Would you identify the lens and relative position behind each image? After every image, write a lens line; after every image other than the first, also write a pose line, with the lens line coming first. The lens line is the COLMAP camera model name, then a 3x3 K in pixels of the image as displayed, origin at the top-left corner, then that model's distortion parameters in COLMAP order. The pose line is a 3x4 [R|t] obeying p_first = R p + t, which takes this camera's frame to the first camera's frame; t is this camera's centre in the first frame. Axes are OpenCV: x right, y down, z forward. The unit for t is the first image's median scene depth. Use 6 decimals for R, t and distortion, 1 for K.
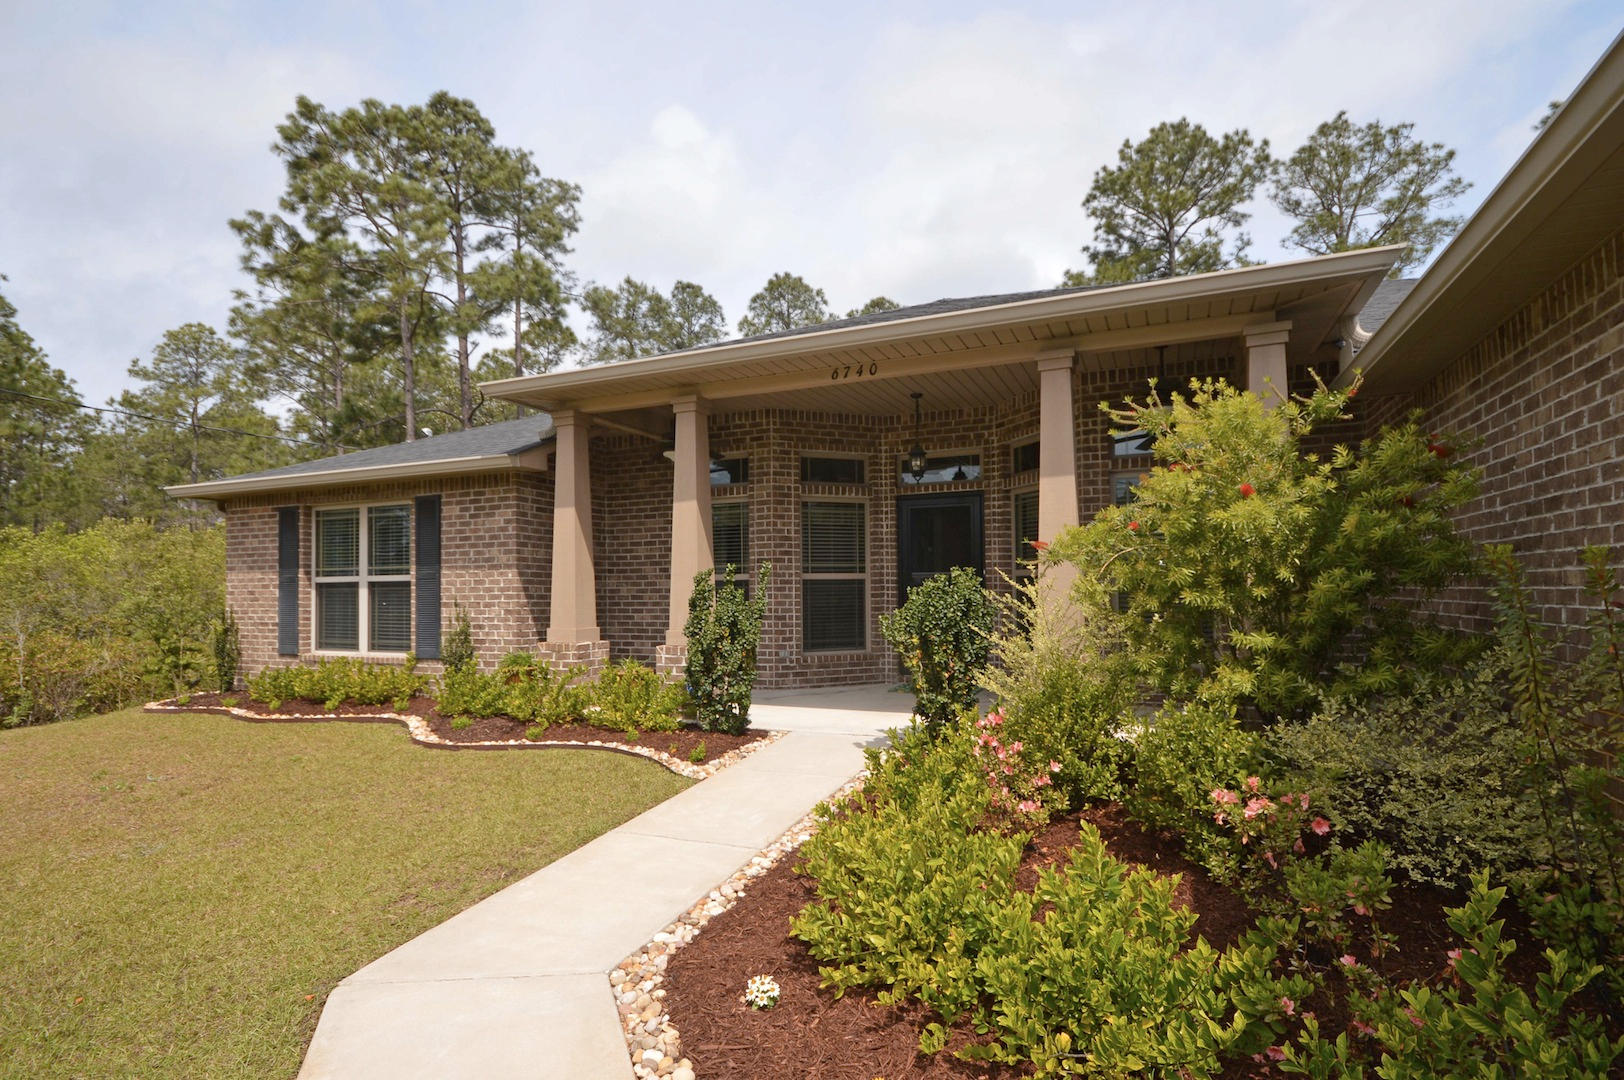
lens RADIAL K [[786.5, 0, 807.7], [0, 786.5, 581.8], [0, 0, 1]] dist [-0.016833, 0.023590]
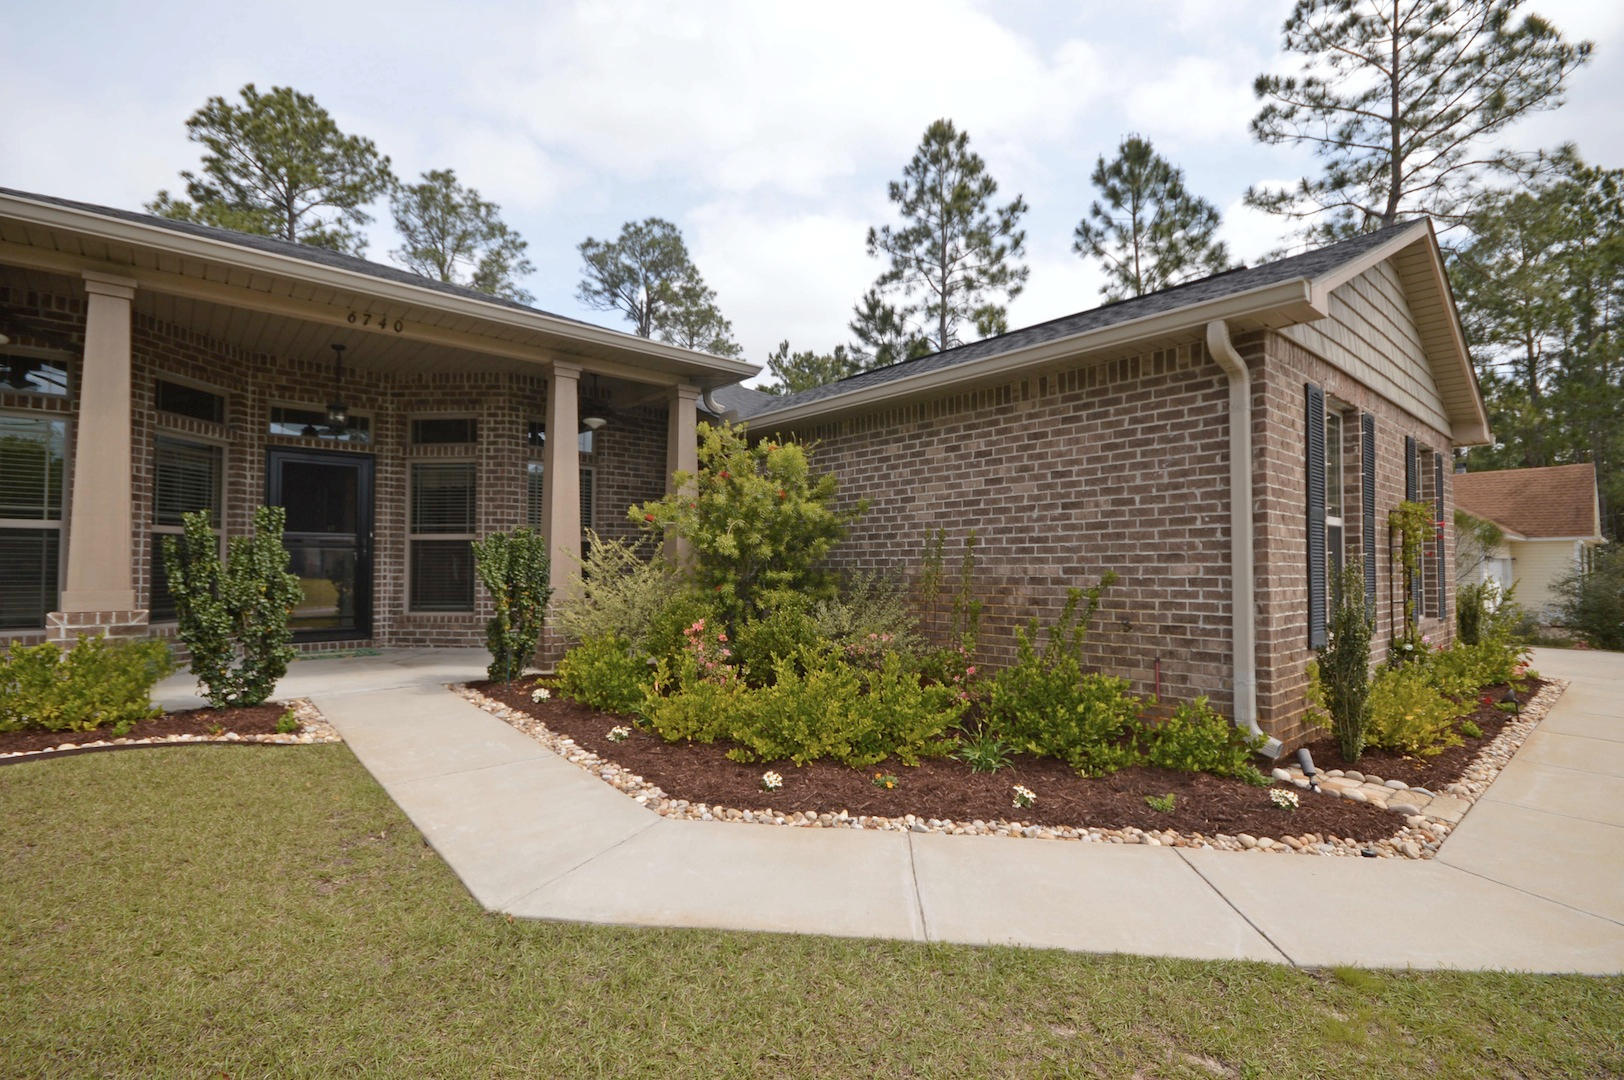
lens RADIAL K [[773.2, 0, 793.5], [0, 773.2, 547.0], [0, 0, 1]] dist [0.019006, -0.012625]
pose [[0.428417, 0.037853, 0.902788, -0.407391], [-0.013668, 0.999279, -0.035412, 0.028608], [-0.903478, 0.002832, 0.428626, 0.078909]]
